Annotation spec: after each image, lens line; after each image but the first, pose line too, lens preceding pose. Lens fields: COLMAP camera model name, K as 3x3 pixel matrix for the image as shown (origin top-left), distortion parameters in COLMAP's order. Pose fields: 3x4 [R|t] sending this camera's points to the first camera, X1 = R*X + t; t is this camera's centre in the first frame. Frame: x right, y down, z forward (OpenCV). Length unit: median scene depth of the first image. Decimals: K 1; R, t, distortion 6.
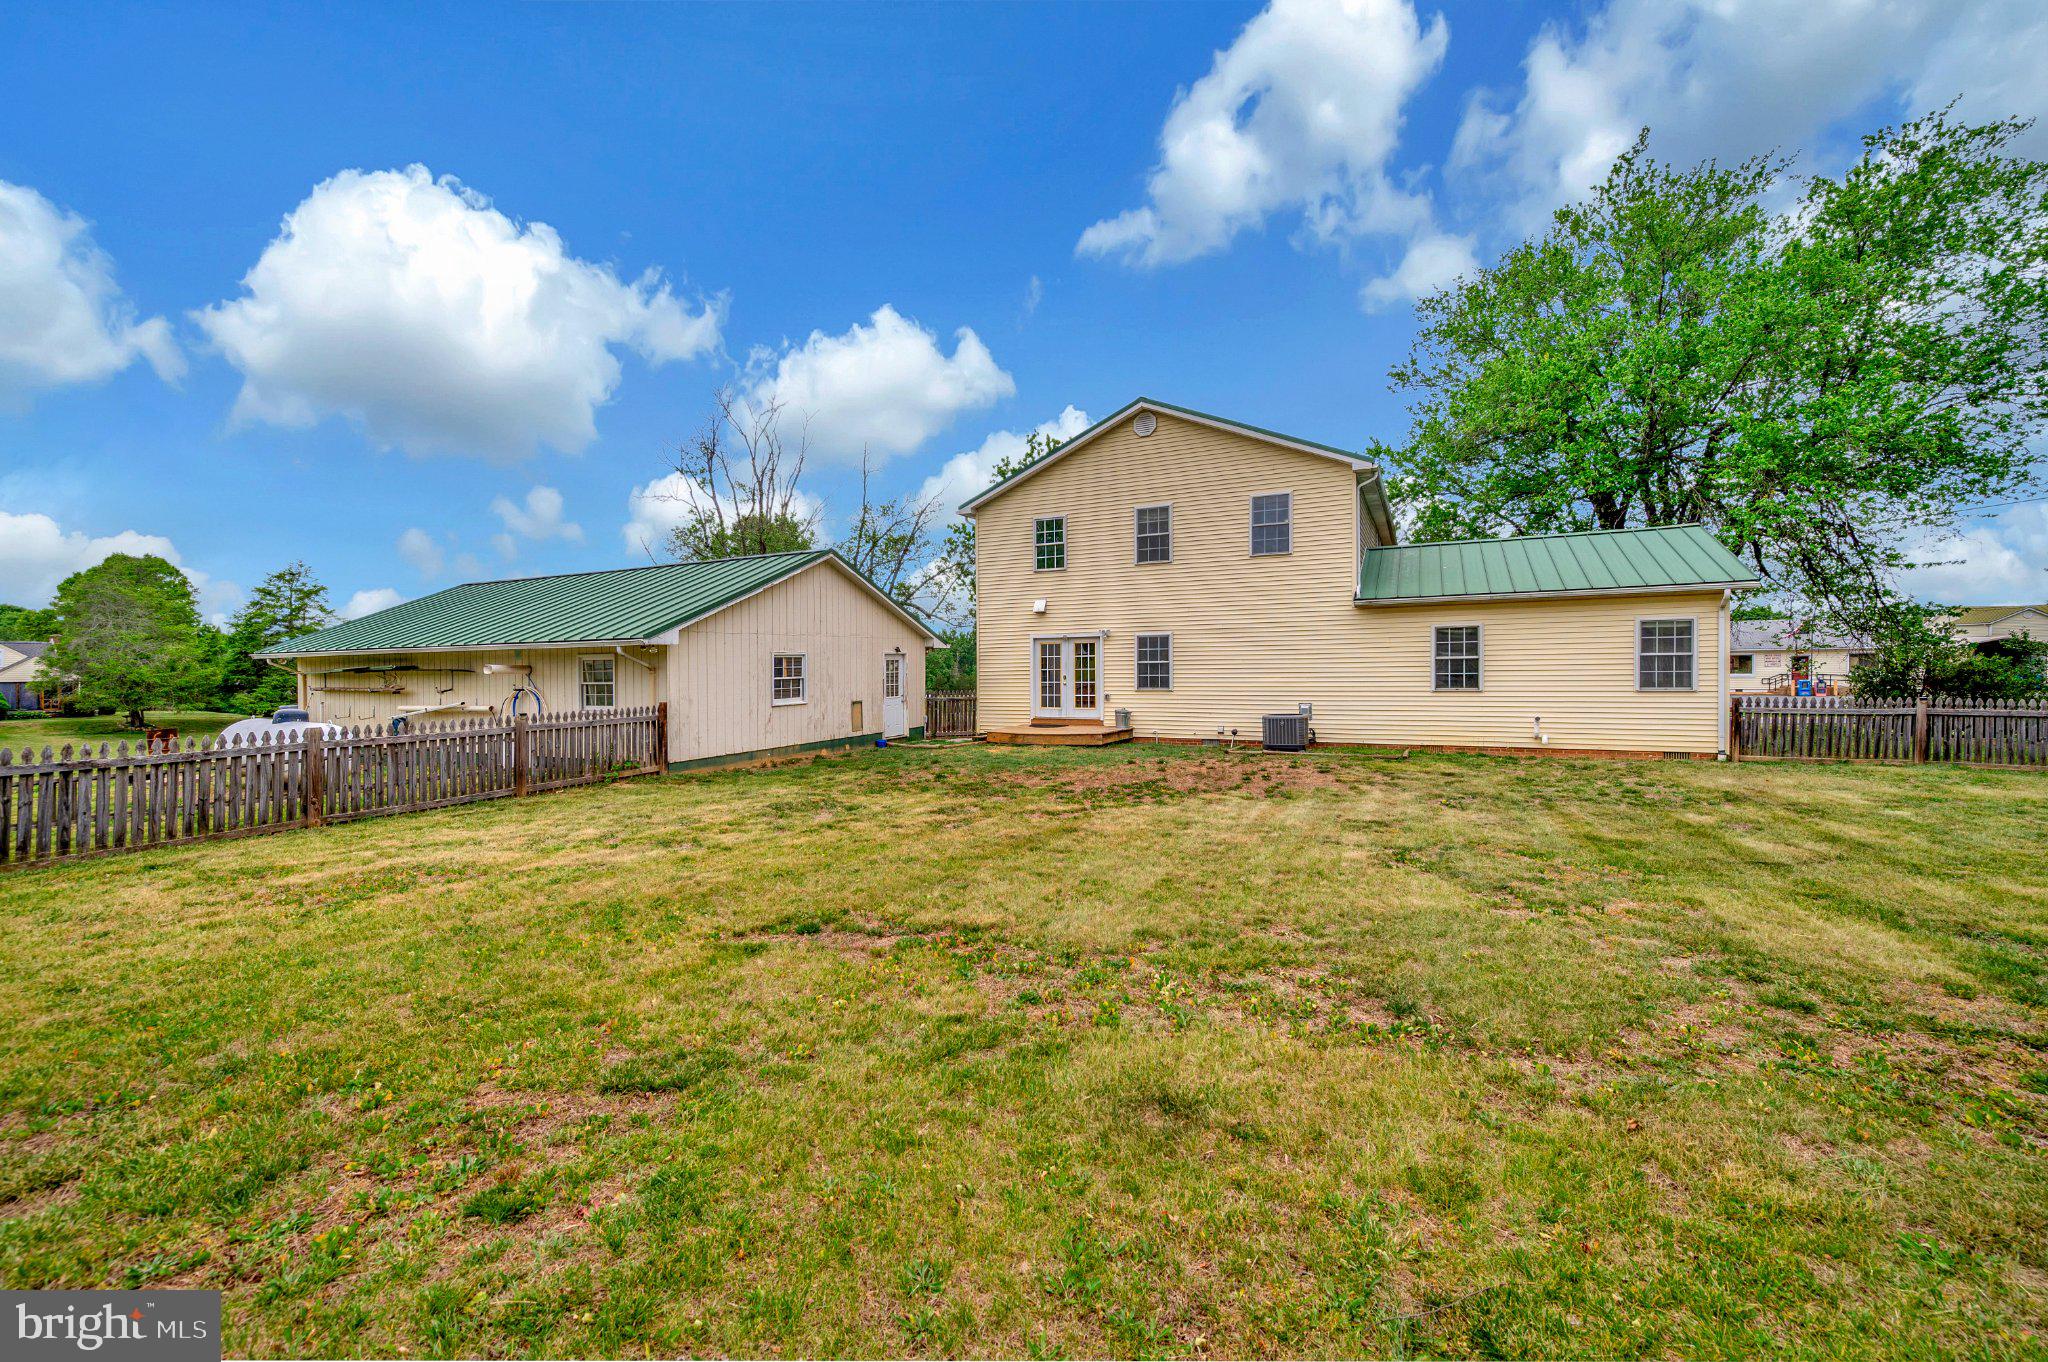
lens RADIAL K [[812.7, 0, 1024.5], [0, 812.7, 666.1], [0, 0, 1]] dist [0.000242, 0.000070]
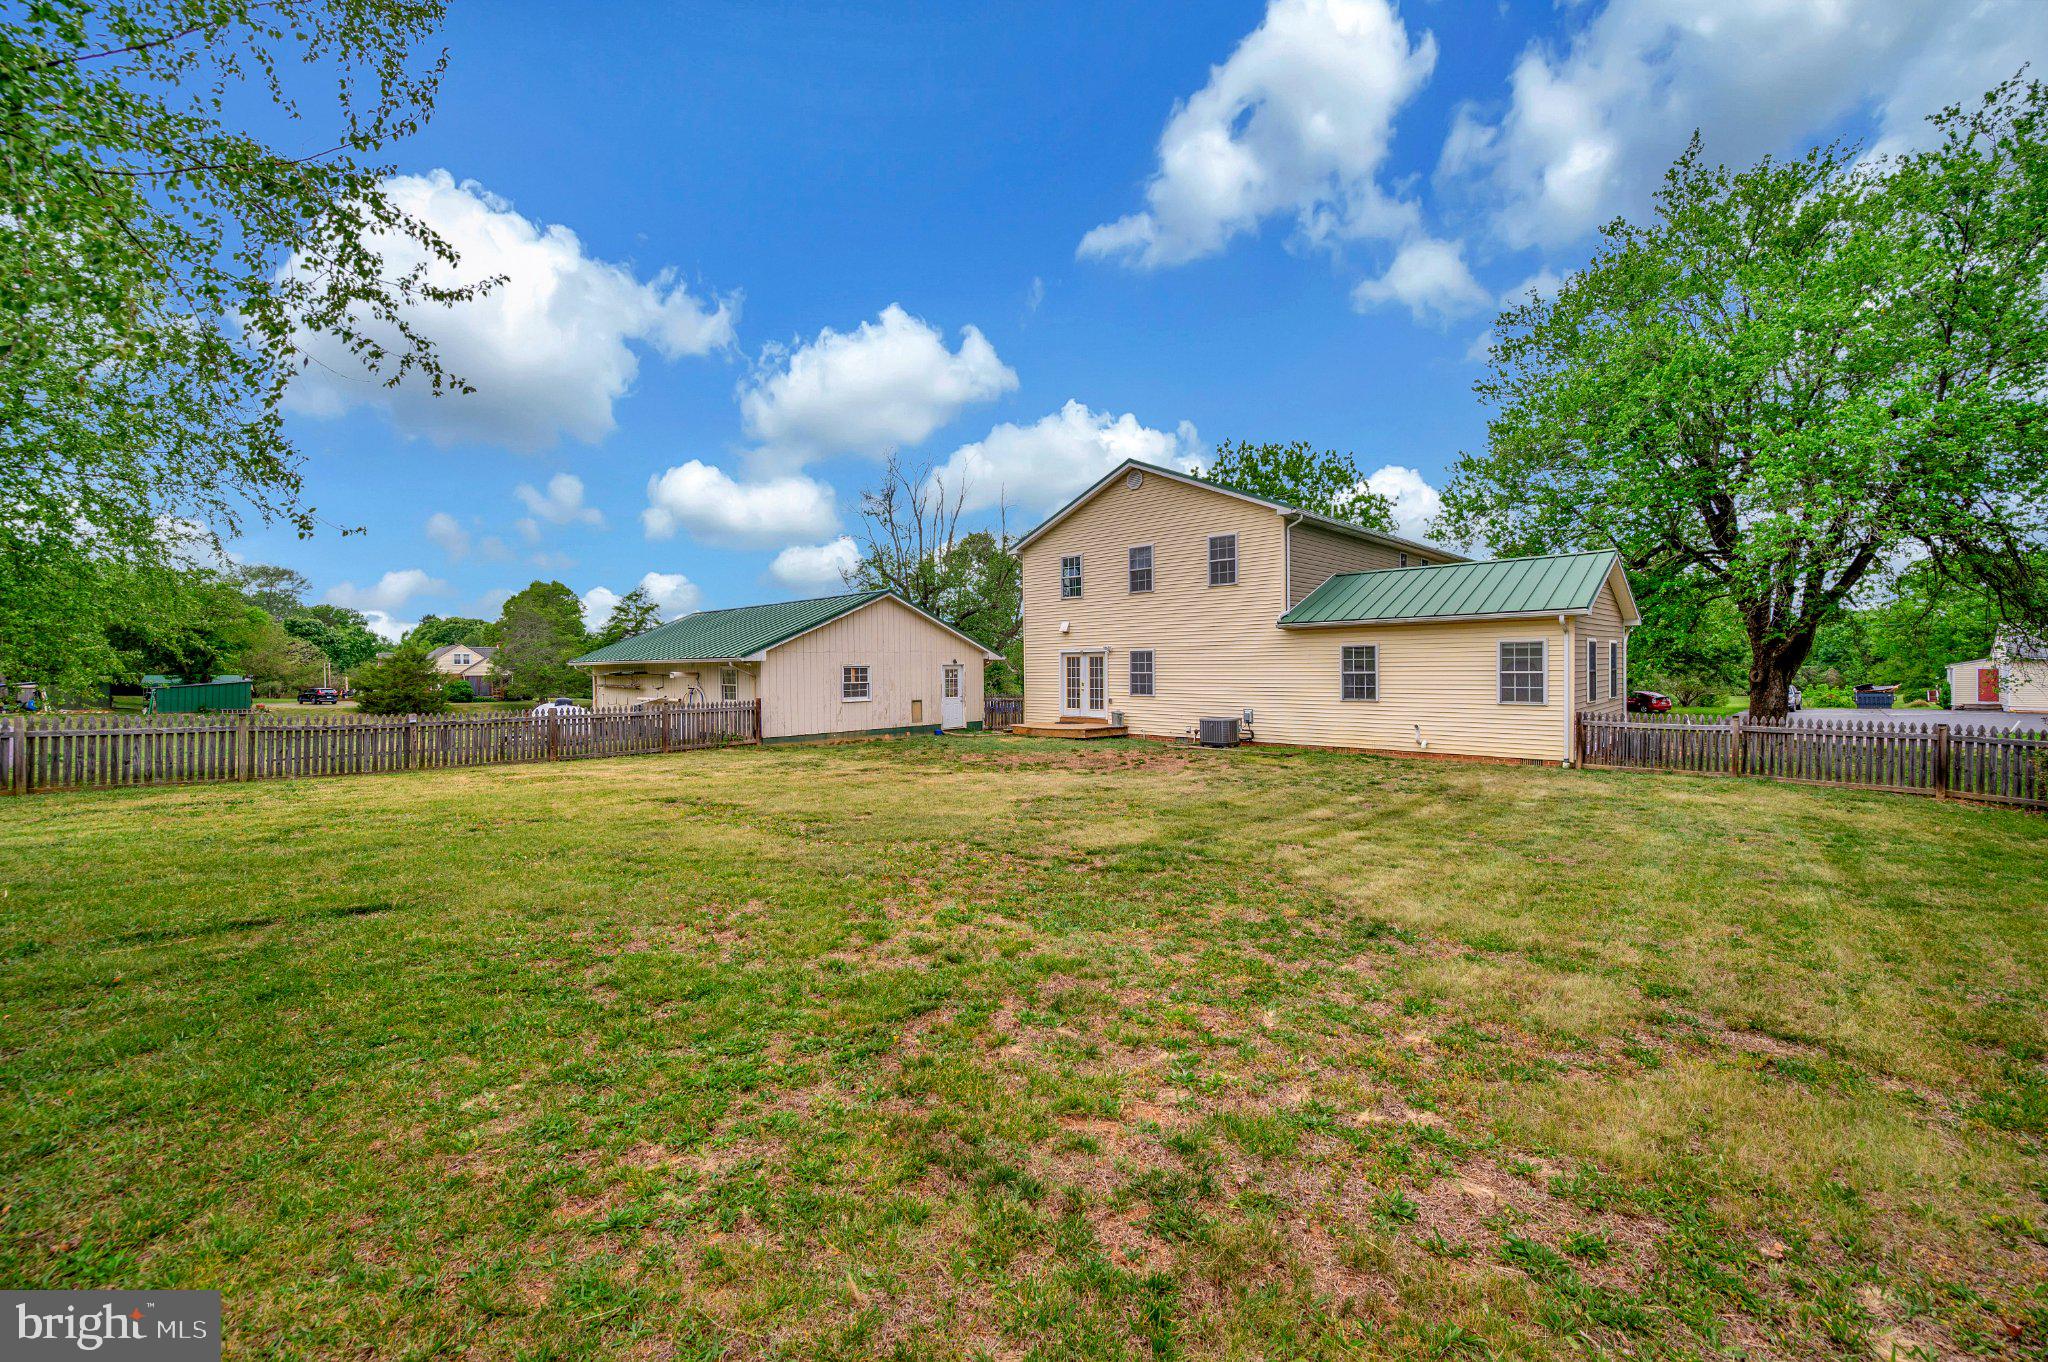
lens RADIAL K [[826.5, 0, 1028.1], [0, 826.5, 654.6], [0, 0, 1]] dist [0.001786, -0.000005]
pose [[0.950910, 0.002432, -0.309458, 0.405150], [-0.006958, 0.999884, -0.013522, -0.015433], [0.309390, 0.015012, 0.950817, -0.252908]]
